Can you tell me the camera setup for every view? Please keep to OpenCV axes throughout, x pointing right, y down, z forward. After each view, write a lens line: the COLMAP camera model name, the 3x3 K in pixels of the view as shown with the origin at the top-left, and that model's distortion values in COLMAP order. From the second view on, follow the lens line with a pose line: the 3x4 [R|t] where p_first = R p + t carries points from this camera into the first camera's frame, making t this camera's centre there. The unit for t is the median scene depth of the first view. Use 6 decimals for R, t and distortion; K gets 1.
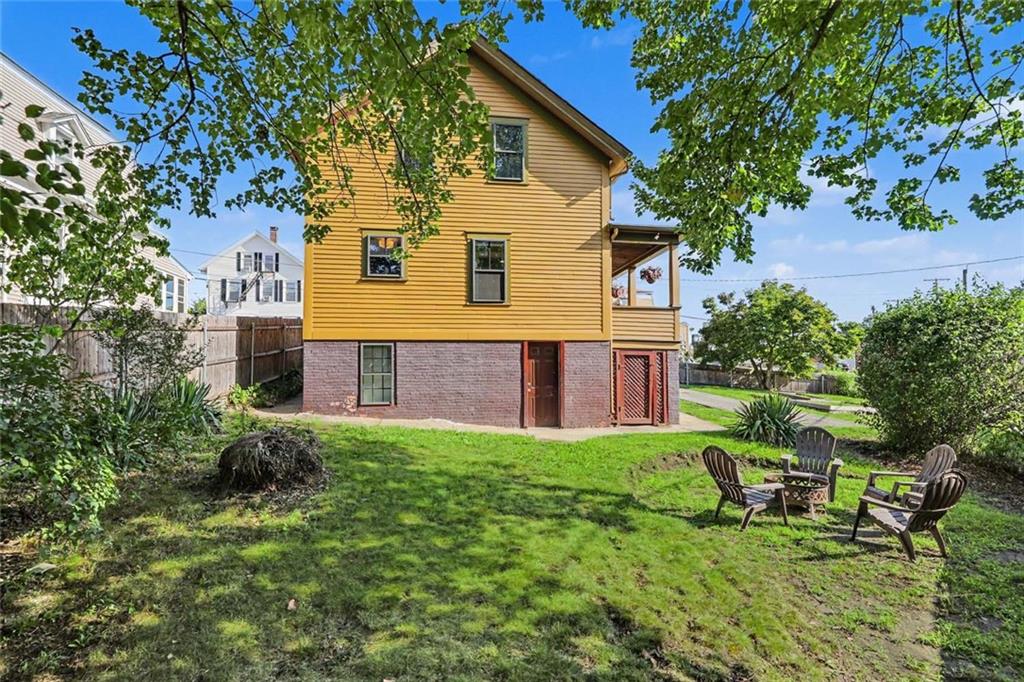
lens RADIAL K [[484.4, 0, 512.0], [0, 484.4, 341.0], [0, 0, 1]] dist [-0.000324, 0.000005]
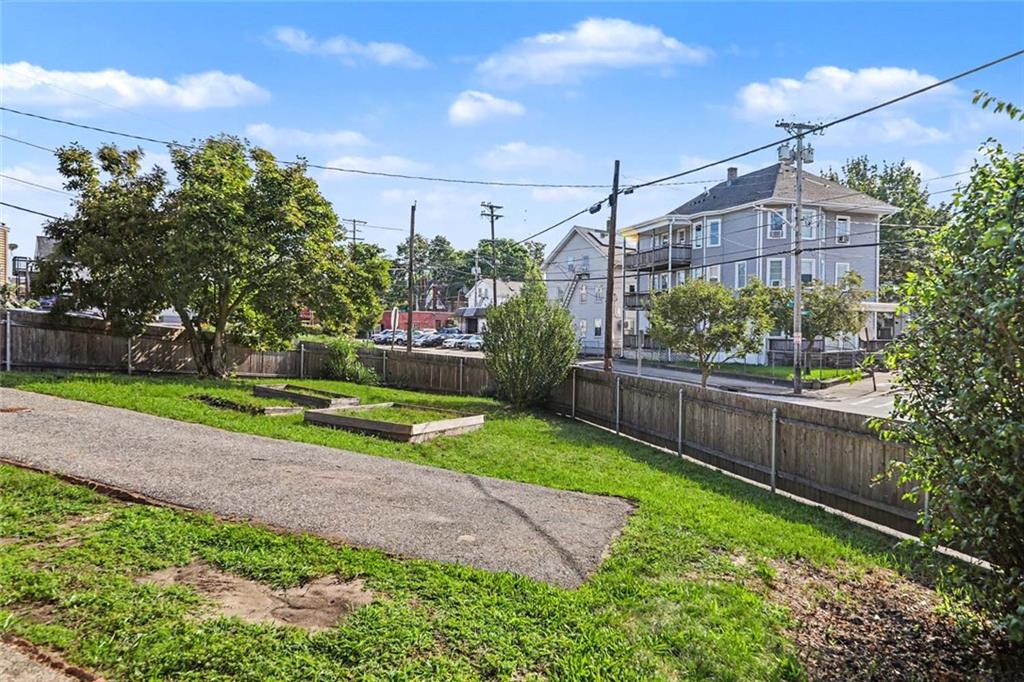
lens RADIAL K [[682.8, 0, 512.0], [0, 682.8, 341.0], [0, 0, 1]] dist [0.002652, 0.001306]
pose [[0.547911, -0.001507, 0.836536, 0.142295], [-0.070116, 0.996397, 0.047719, 0.018198], [-0.833593, -0.084800, 0.545831, 0.412033]]
